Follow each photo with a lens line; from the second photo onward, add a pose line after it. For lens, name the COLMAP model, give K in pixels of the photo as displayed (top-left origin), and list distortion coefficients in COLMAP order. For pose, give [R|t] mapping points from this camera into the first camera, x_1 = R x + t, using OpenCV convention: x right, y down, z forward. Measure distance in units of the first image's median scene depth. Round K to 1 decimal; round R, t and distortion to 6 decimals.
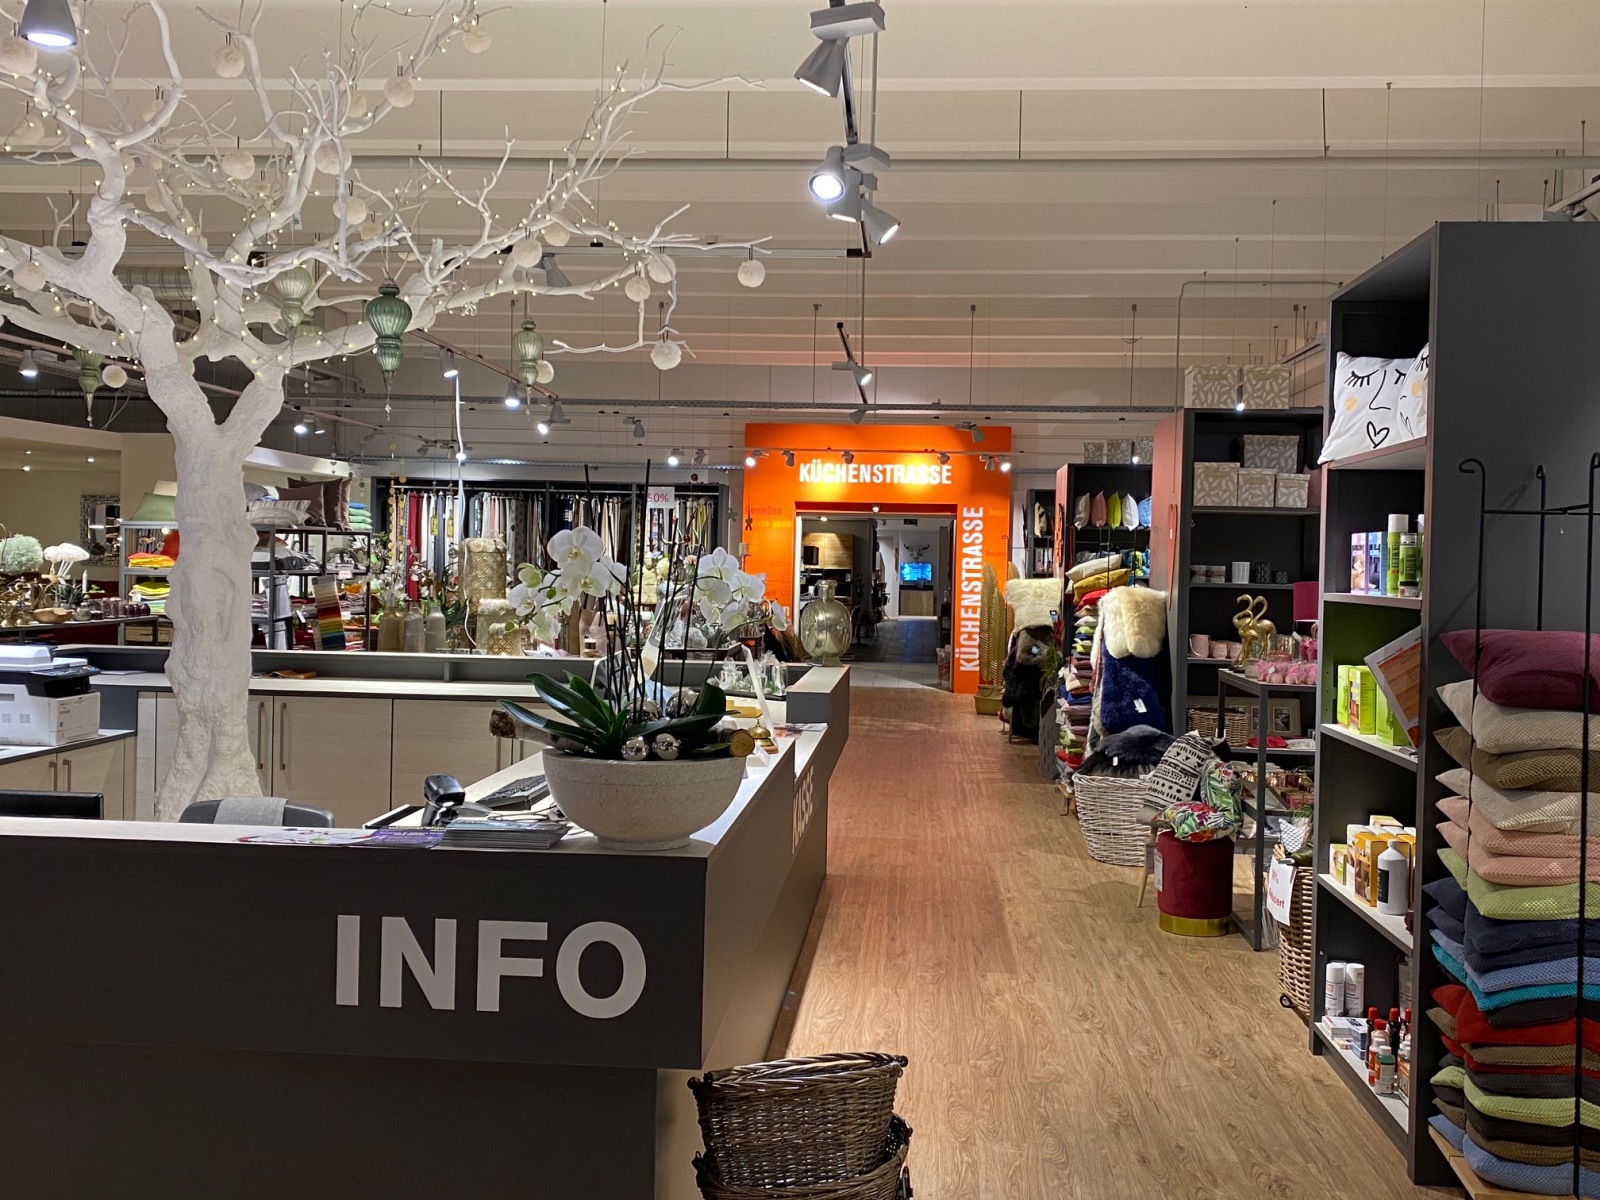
lens RADIAL K [[1552.0, 0, 800.6], [0, 1552.0, 600.6], [0, 0, 1]] dist [0.041631, 0.000000]
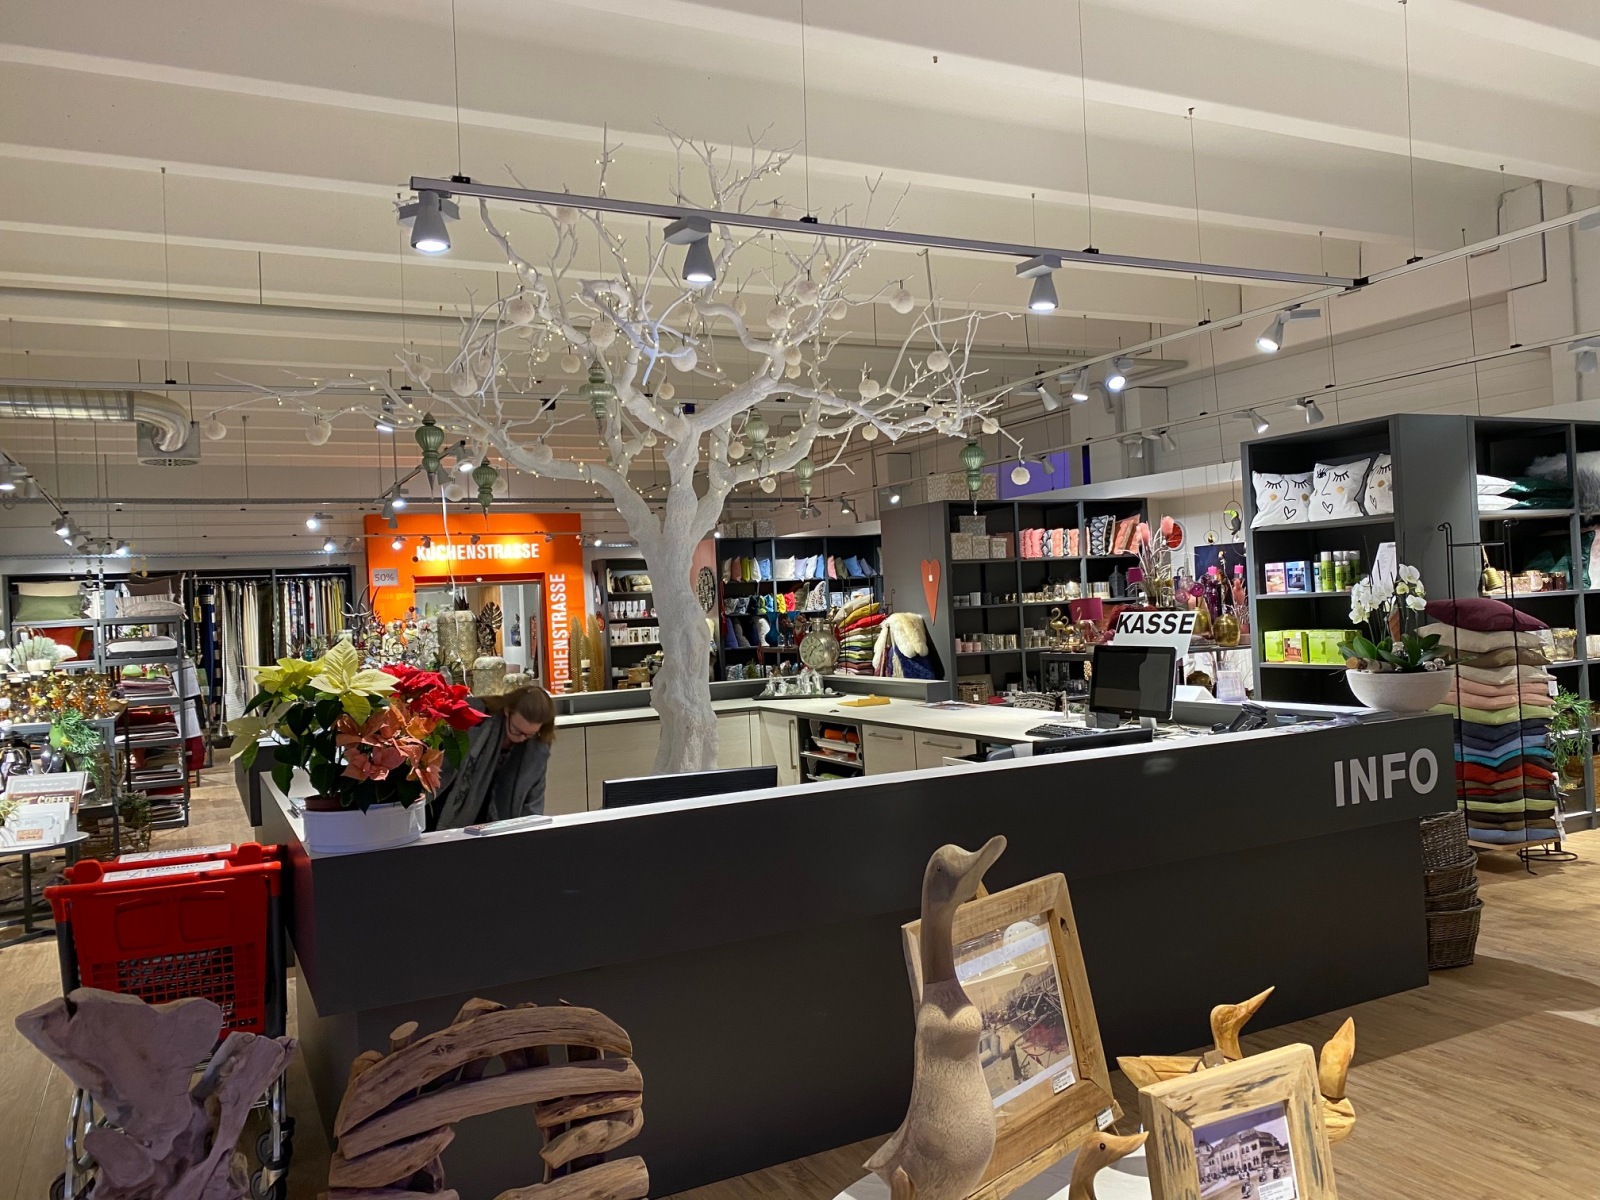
lens RADIAL K [[1233.2, 0, 800.3], [0, 1233.2, 594.2], [0, 0, 1]] dist [0.029924, -0.025230]
pose [[0.852379, -0.058851, 0.519602, -0.259655], [0.080603, 0.996558, -0.019354, -0.006081], [-0.516675, 0.058378, 0.854189, -0.004197]]
